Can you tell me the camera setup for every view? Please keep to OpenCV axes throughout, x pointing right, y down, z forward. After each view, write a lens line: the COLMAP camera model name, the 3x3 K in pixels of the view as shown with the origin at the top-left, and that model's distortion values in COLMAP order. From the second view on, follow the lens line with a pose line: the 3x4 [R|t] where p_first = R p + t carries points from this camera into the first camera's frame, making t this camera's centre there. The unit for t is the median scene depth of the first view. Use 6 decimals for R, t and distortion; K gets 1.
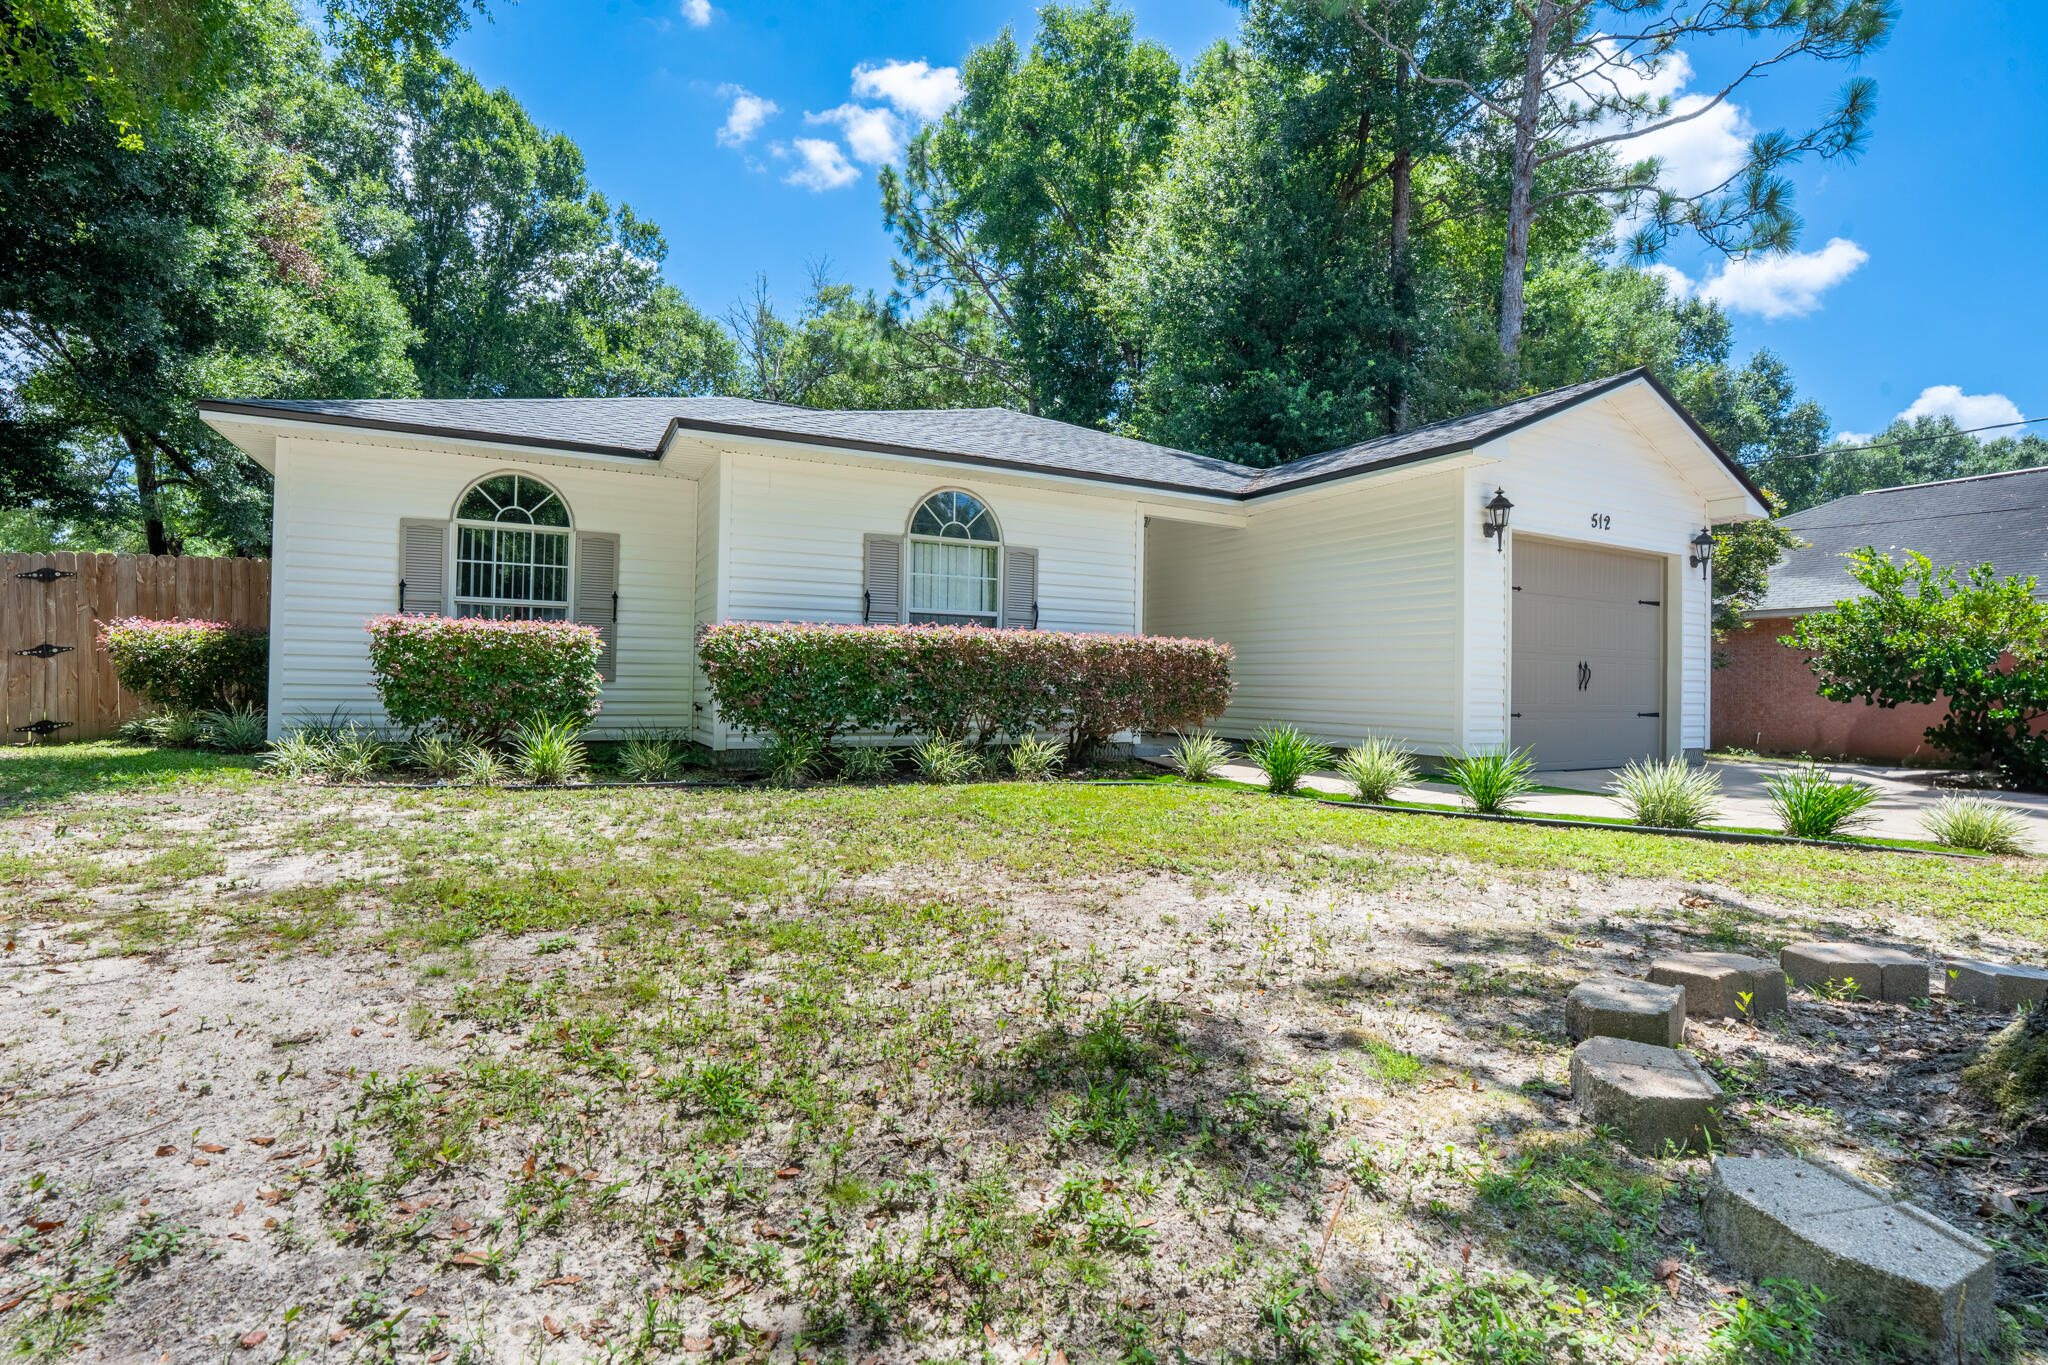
lens RADIAL K [[951.9, 0, 1019.5], [0, 951.9, 670.1], [0, 0, 1]] dist [-0.047436, 0.000111]
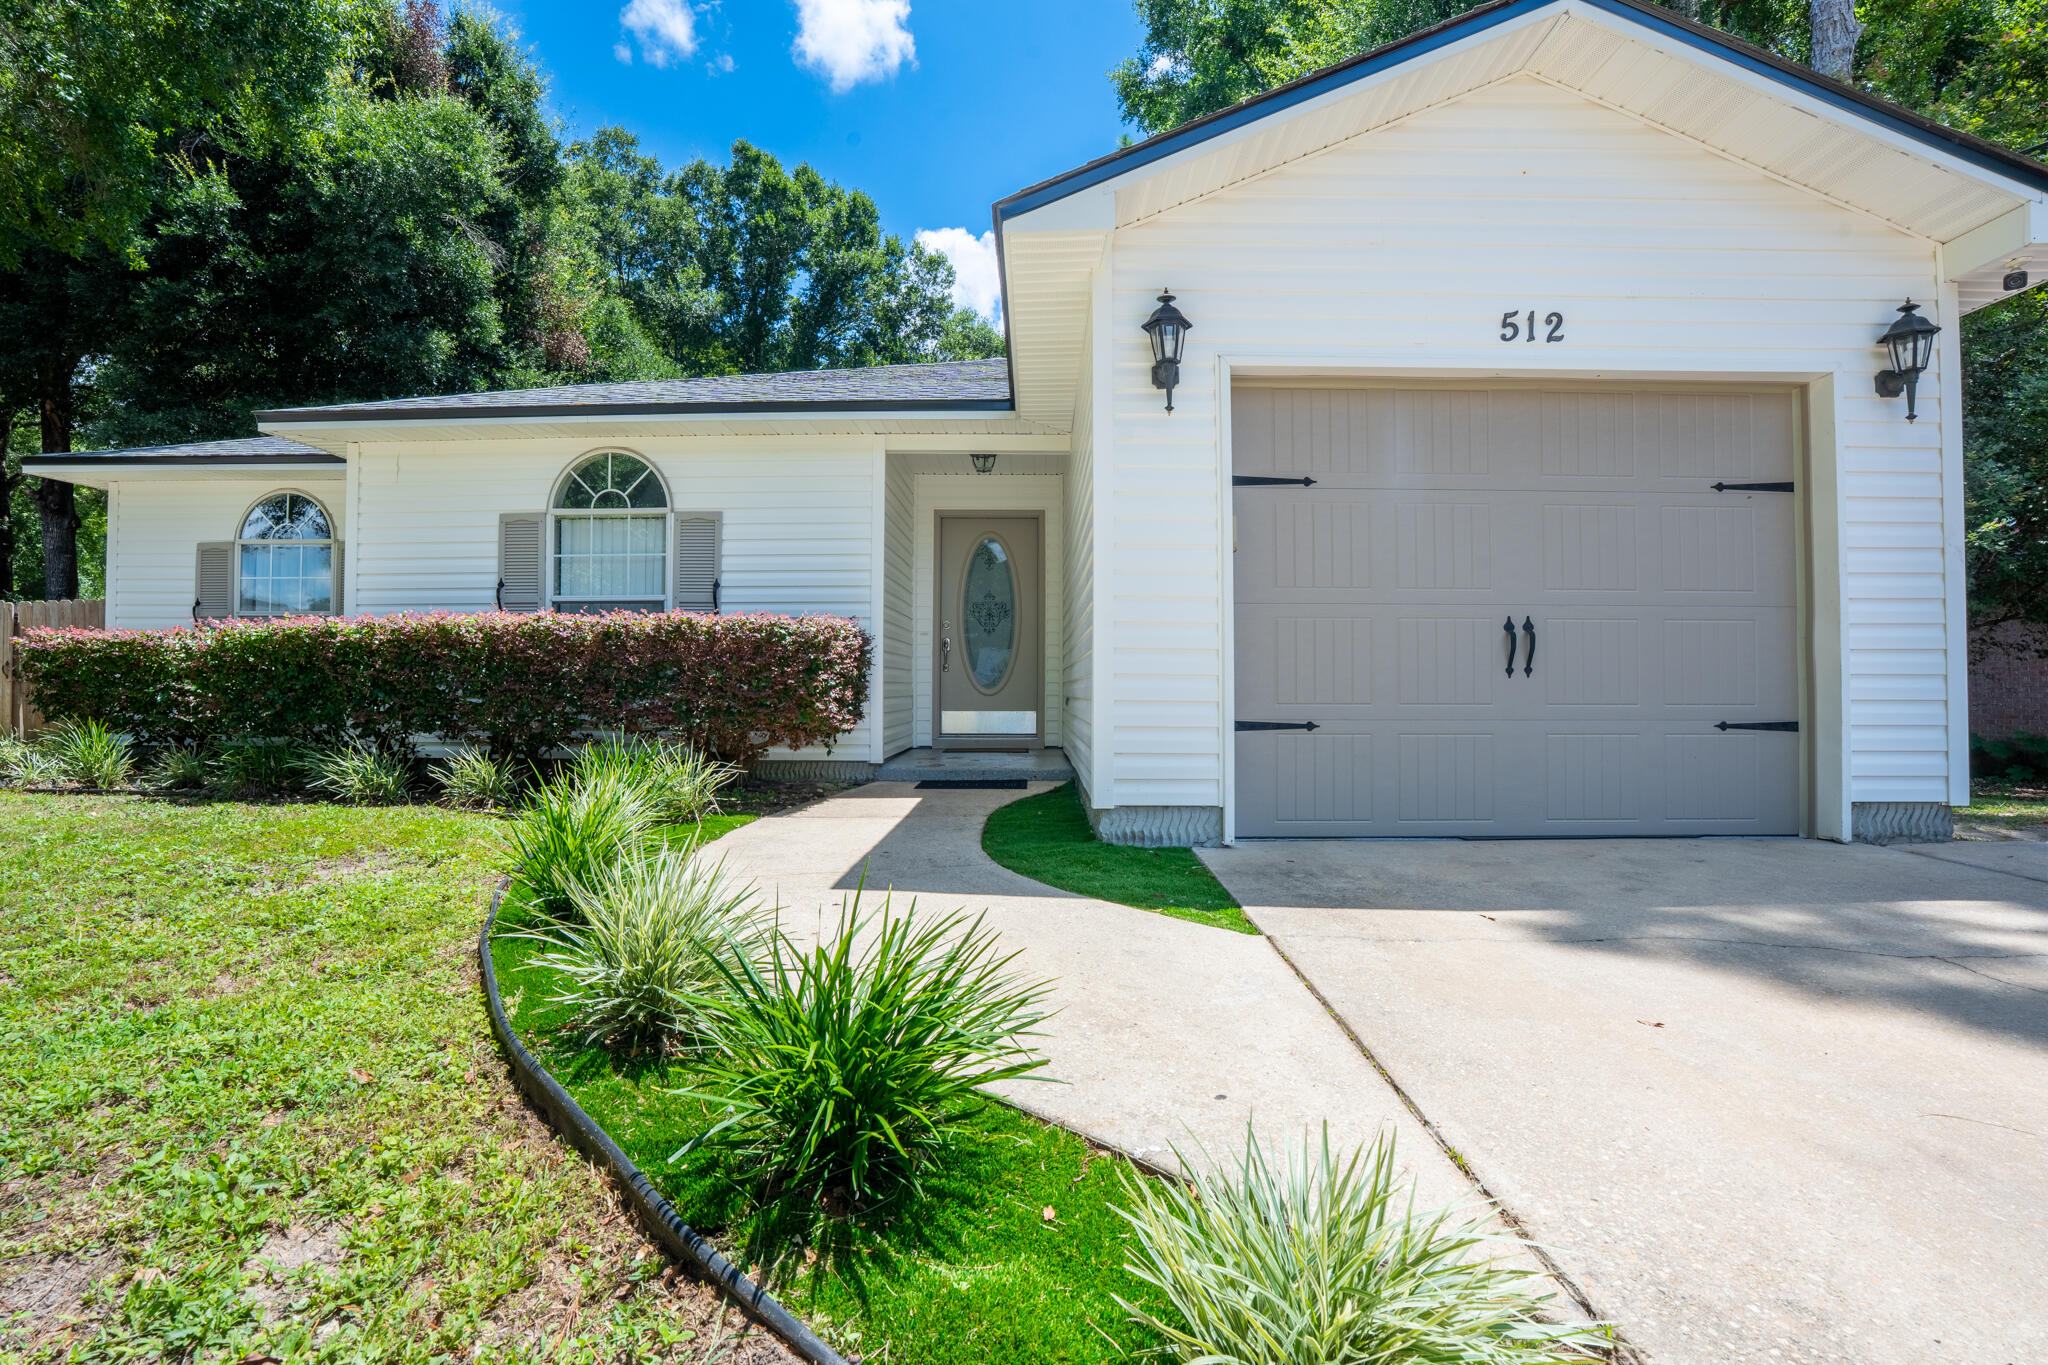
lens RADIAL K [[951.9, 0, 1019.5], [0, 951.9, 670.1], [0, 0, 1]] dist [-0.047436, 0.000111]
pose [[0.872707, -0.026764, -0.487509, 0.627781], [0.019525, 0.999611, -0.019926, 0.024491], [0.487853, 0.007871, 0.872890, 0.451132]]
